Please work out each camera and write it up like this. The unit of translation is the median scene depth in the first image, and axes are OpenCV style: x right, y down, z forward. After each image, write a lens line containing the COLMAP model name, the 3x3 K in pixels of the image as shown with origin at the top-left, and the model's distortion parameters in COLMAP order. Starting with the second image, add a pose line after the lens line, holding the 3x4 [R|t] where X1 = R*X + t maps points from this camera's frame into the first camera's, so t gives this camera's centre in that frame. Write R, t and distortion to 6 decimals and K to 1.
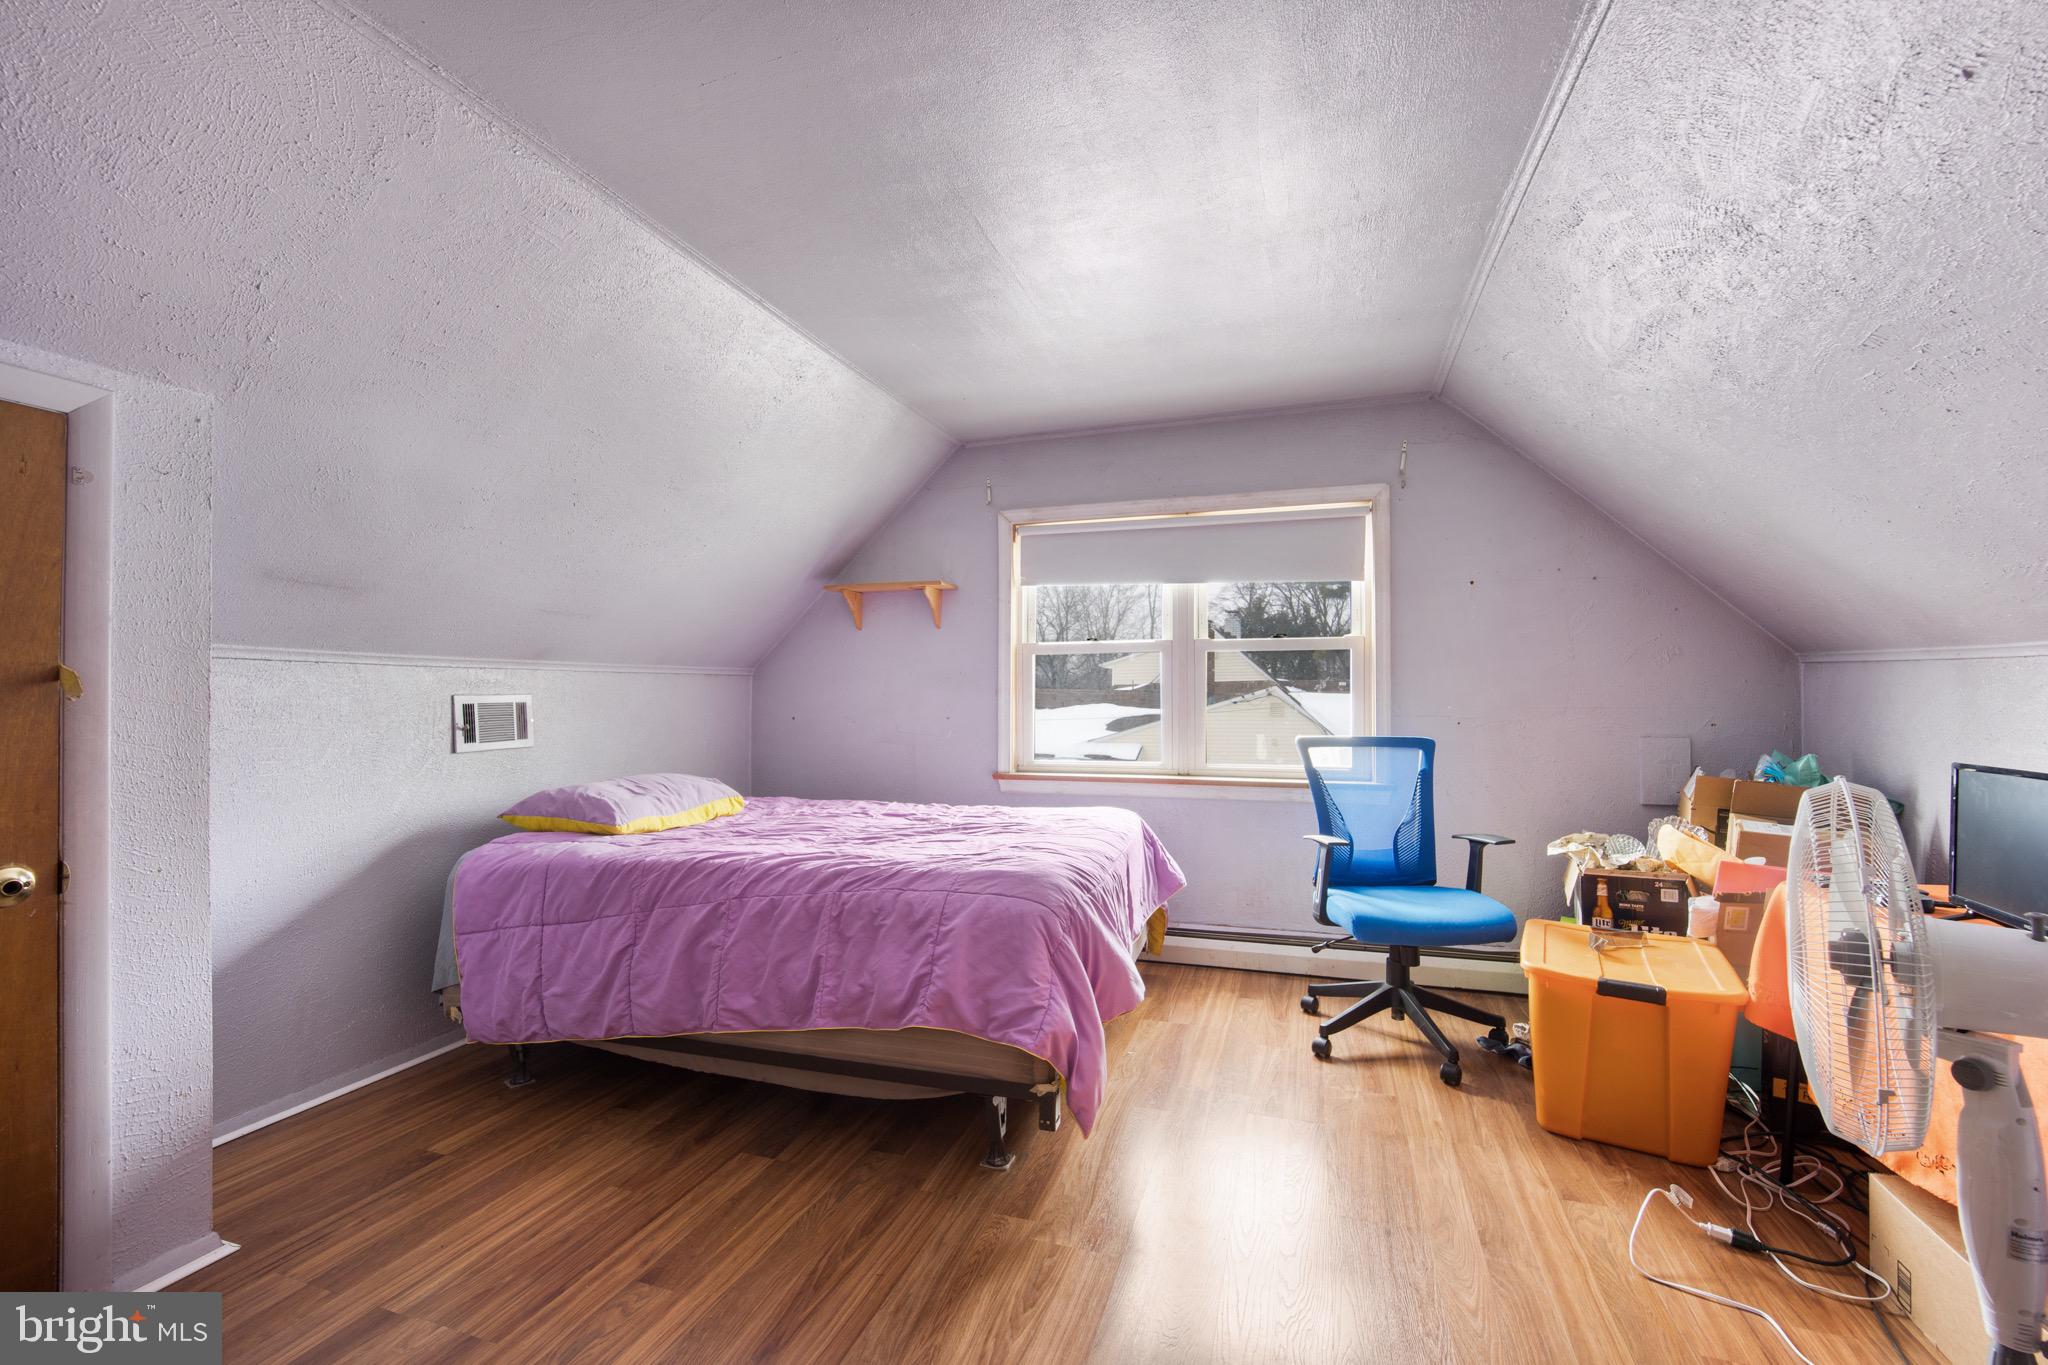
lens RADIAL K [[875.3, 0, 1024.0], [0, 875.3, 682.5], [0, 0, 1]] dist [-0.000117, 0.000014]
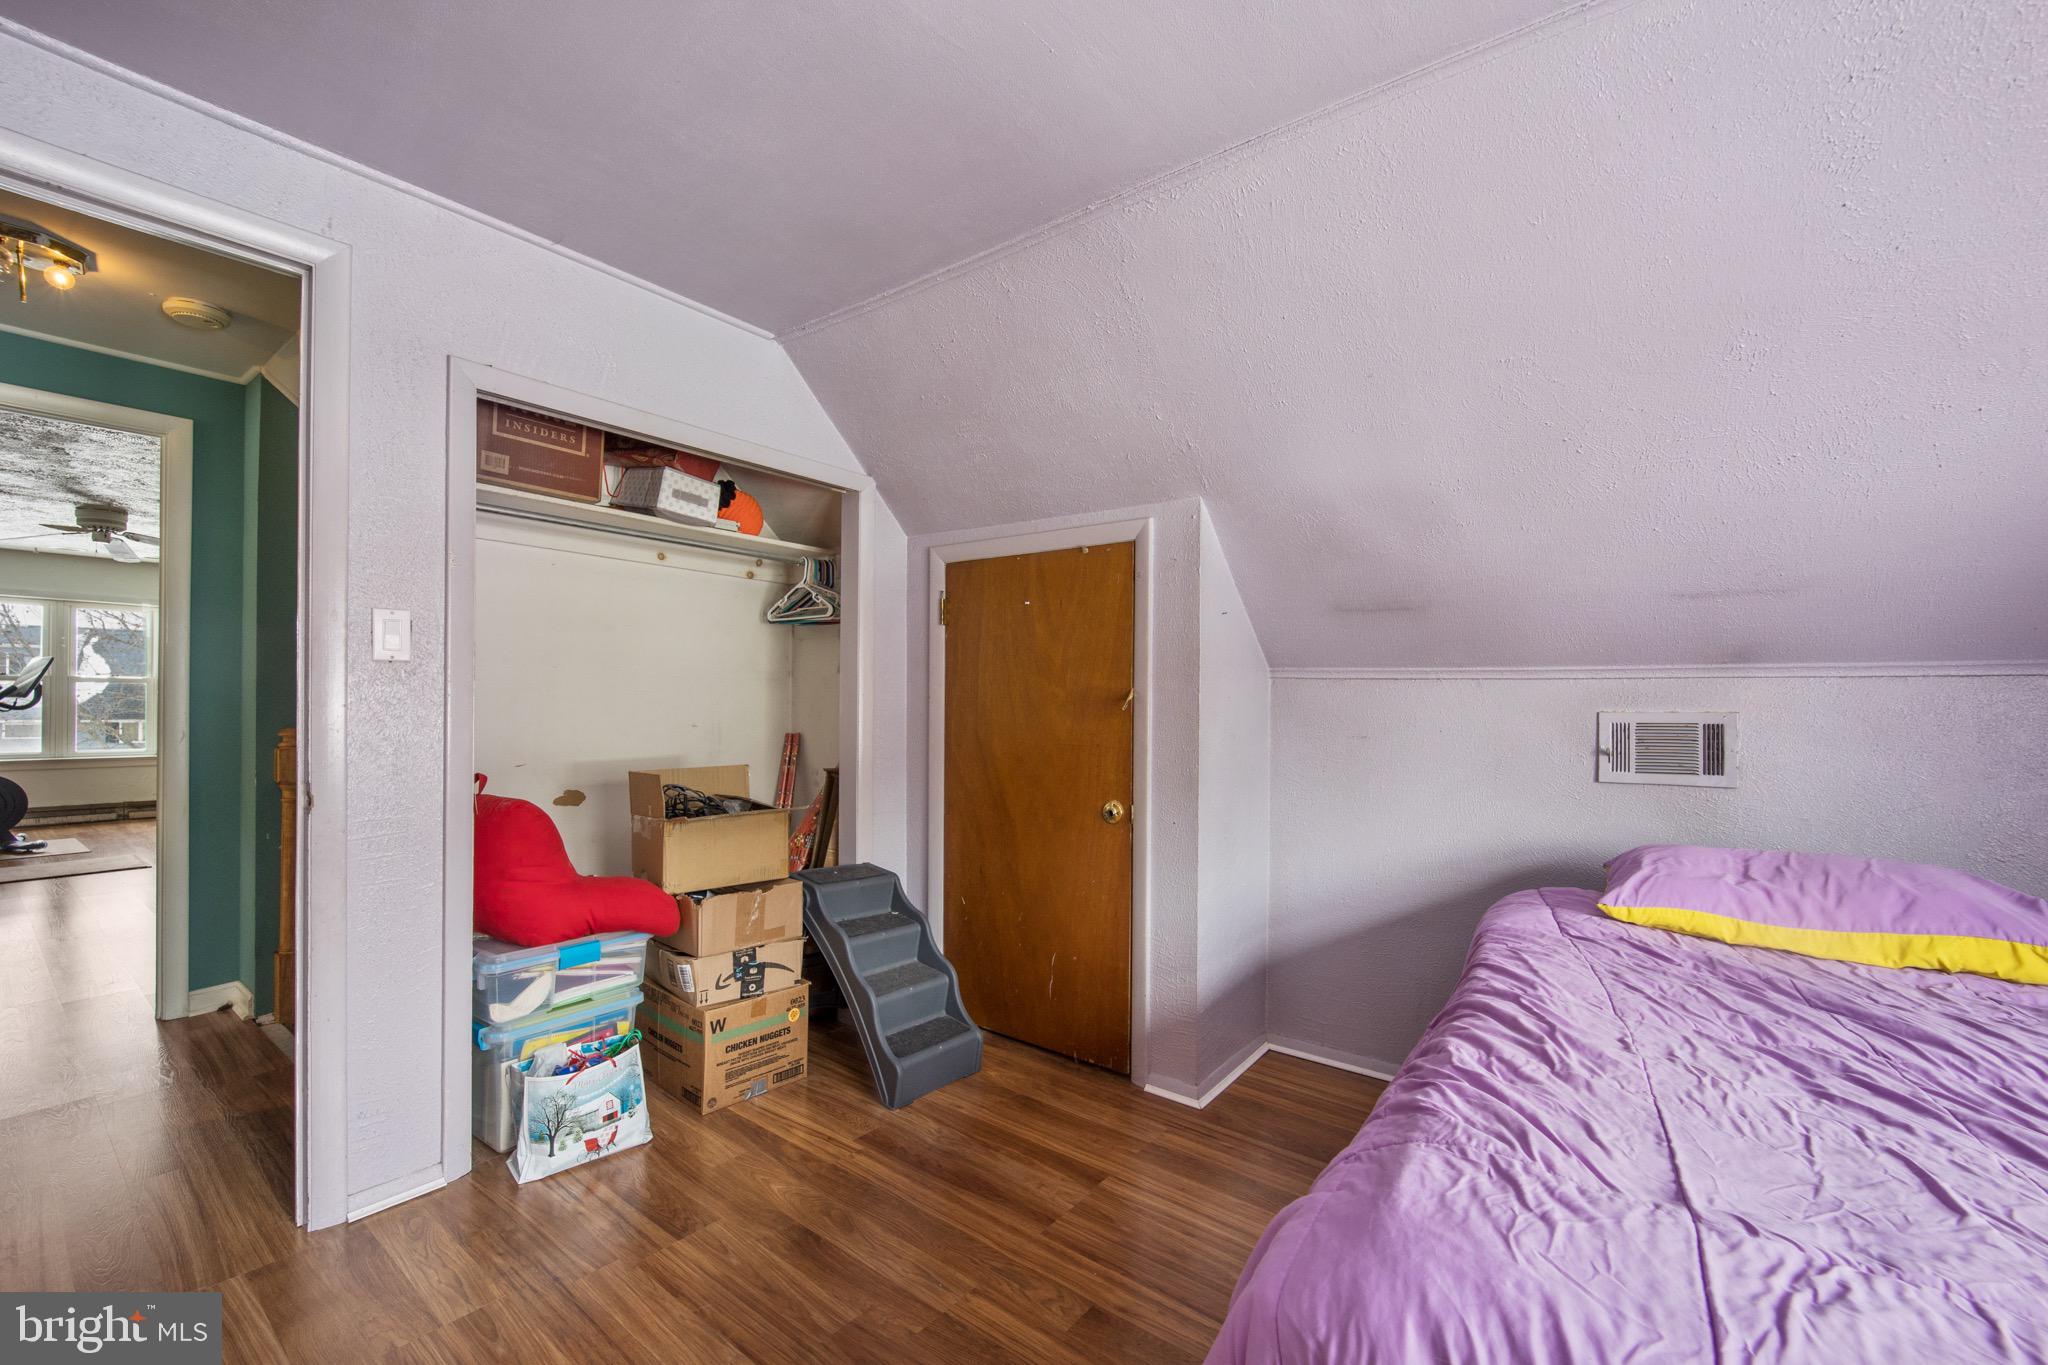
lens RADIAL K [[858.5, 0, 1021.4], [0, 858.5, 704.9], [0, 0, 1]] dist [-0.000928, -0.000046]
pose [[-0.344023, 0.002335, -0.938958, 0.320360], [0.005078, 0.999987, 0.000627, 0.004491], [0.938948, -0.004552, -0.344030, 0.822165]]
